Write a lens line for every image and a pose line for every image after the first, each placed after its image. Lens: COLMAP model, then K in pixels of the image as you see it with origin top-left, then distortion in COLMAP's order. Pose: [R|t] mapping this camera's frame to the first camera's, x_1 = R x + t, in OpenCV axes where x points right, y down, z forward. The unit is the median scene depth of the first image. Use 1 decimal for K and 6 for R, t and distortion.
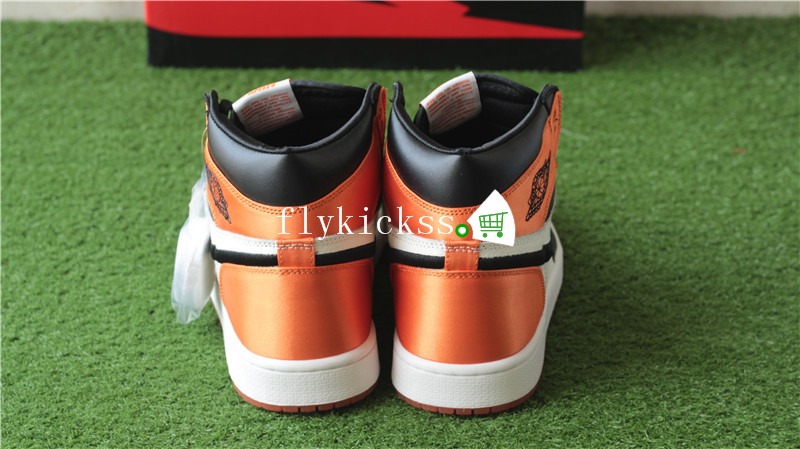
lens RADIAL K [[2038.5, 0, 400.0], [0, 2038.5, 224.5], [0, 0, 1]] dist [-0.063538, -0.458517]
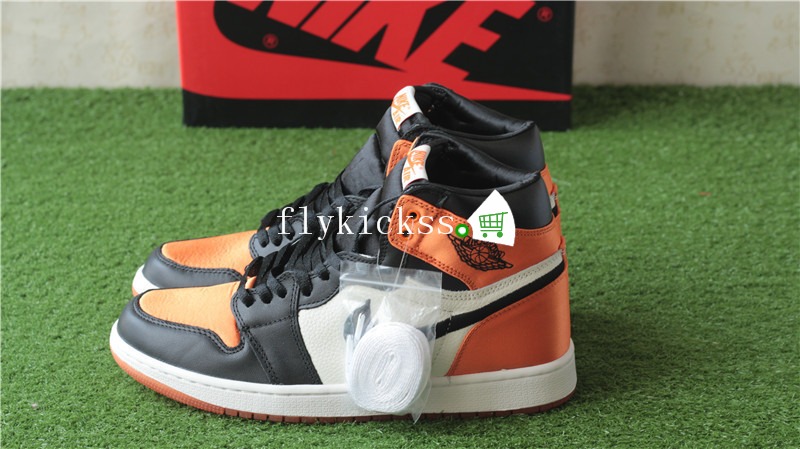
lens RADIAL K [[2038.5, 0, 400.0], [0, 2038.5, 224.5], [0, 0, 1]] dist [-0.063538, -0.458517]
pose [[0.999582, 0.002085, -0.028826, 0.032559], [-0.004030, 0.997705, -0.067585, 0.060119], [0.028619, 0.067673, 0.997297, -0.129746]]
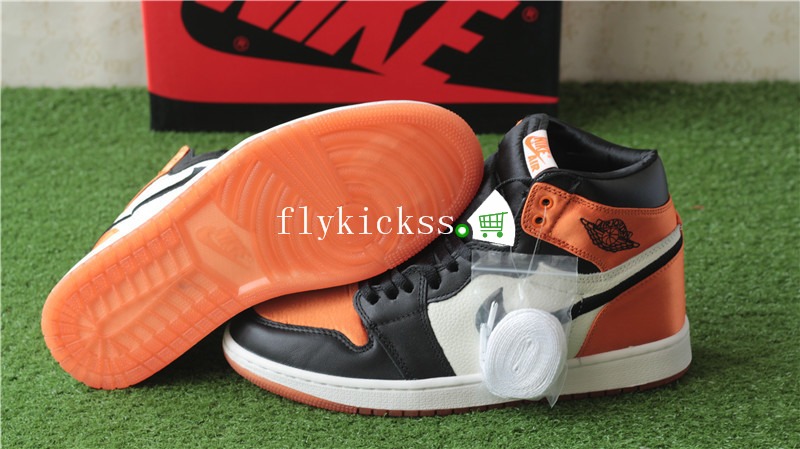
lens RADIAL K [[2038.5, 0, 400.0], [0, 2038.5, 224.5], [0, 0, 1]] dist [-0.063538, -0.458517]
pose [[0.999756, -0.001440, -0.022045, 0.035360], [0.000684, 0.999413, -0.034251, 0.009703], [0.022082, 0.034228, 0.999170, -0.073173]]
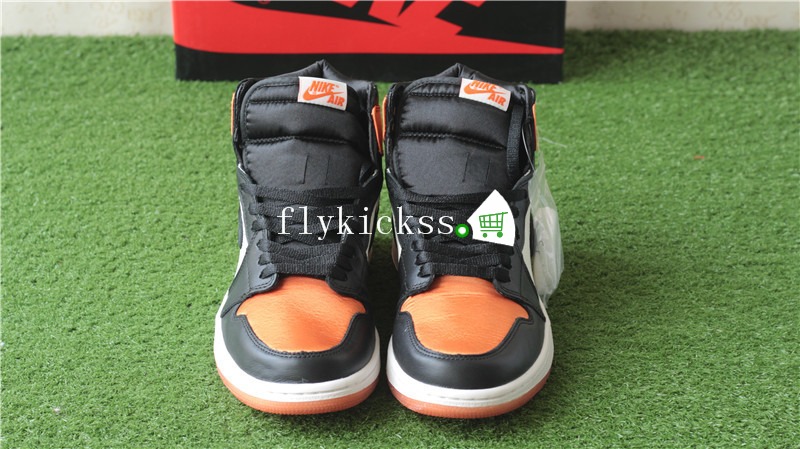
lens RADIAL K [[2038.5, 0, 400.0], [0, 2038.5, 224.5], [0, 0, 1]] dist [-0.063538, -0.458517]
pose [[0.999995, -0.002807, 0.001532, -0.002591], [0.002776, 0.999787, 0.020442, -0.023604], [-0.001589, -0.020437, 0.999790, -0.144933]]
